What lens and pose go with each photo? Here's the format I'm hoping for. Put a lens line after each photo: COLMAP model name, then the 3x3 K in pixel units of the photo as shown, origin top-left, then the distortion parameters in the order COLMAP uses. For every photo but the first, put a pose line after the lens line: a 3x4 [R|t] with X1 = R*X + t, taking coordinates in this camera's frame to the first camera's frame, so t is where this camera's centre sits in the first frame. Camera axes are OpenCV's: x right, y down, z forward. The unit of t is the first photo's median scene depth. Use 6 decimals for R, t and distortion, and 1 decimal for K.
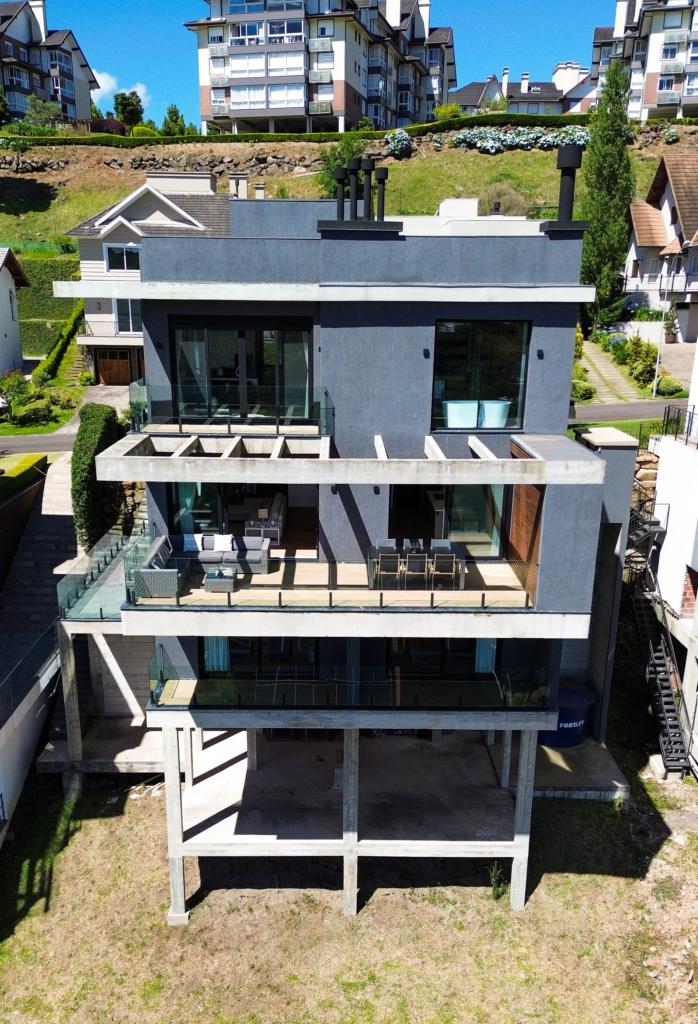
lens RADIAL K [[944.7, 0, 332.0], [0, 944.7, 627.2], [0, 0, 1]] dist [0.122590, -0.132167]
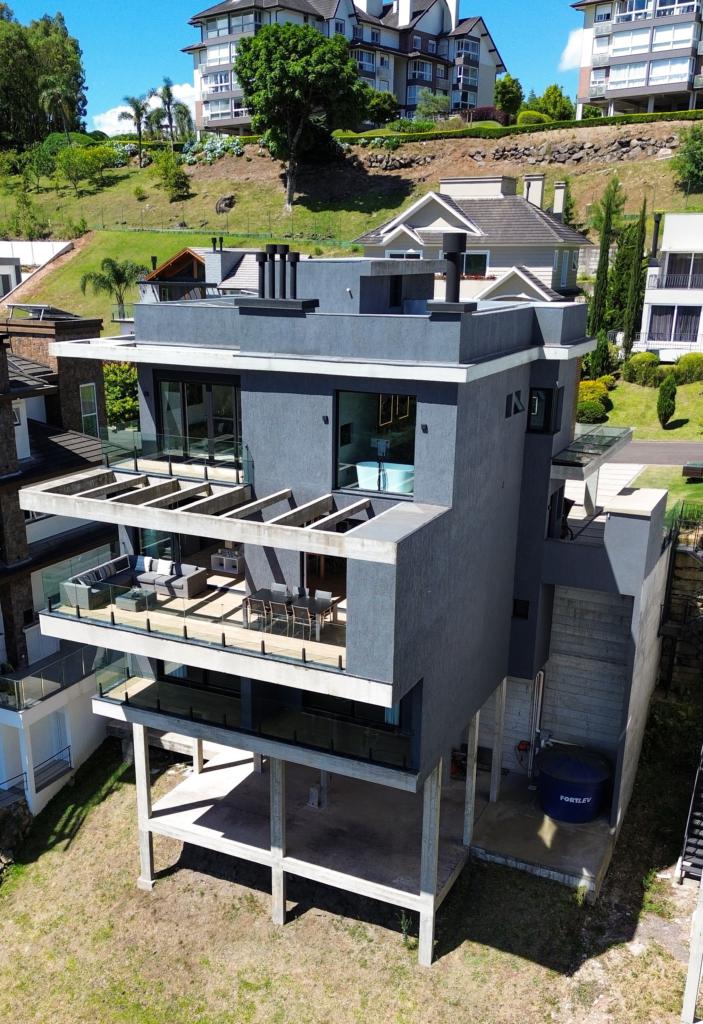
lens RADIAL K [[1004.1, 0, 312.6], [0, 1004.1, 608.4], [0, 0, 1]] dist [0.111375, -0.115127]
pose [[0.890840, 0.147340, -0.429762, 0.537517], [-0.148501, 0.988425, 0.031051, -0.097120], [0.429363, 0.036159, 0.902408, -0.022540]]
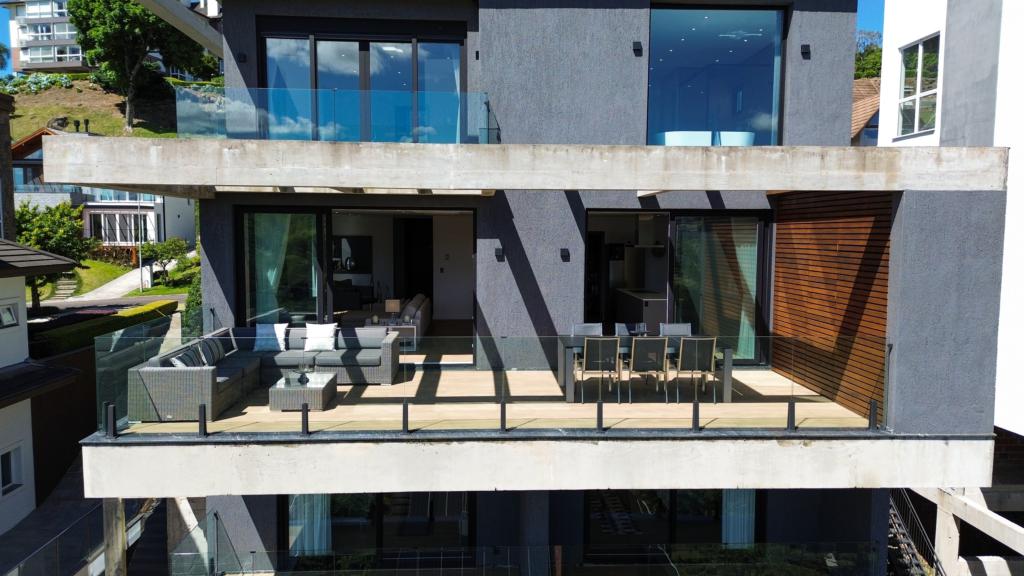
lens RADIAL K [[737.0, 0, 512.0], [0, 737.0, 288.0], [0, 0, 1]] dist [0.086019, -0.081295]
pose [[0.998723, -0.005377, 0.050227, -0.013996], [0.018318, 0.965186, -0.260921, 0.007701], [-0.047075, 0.261508, 0.964053, 0.484347]]
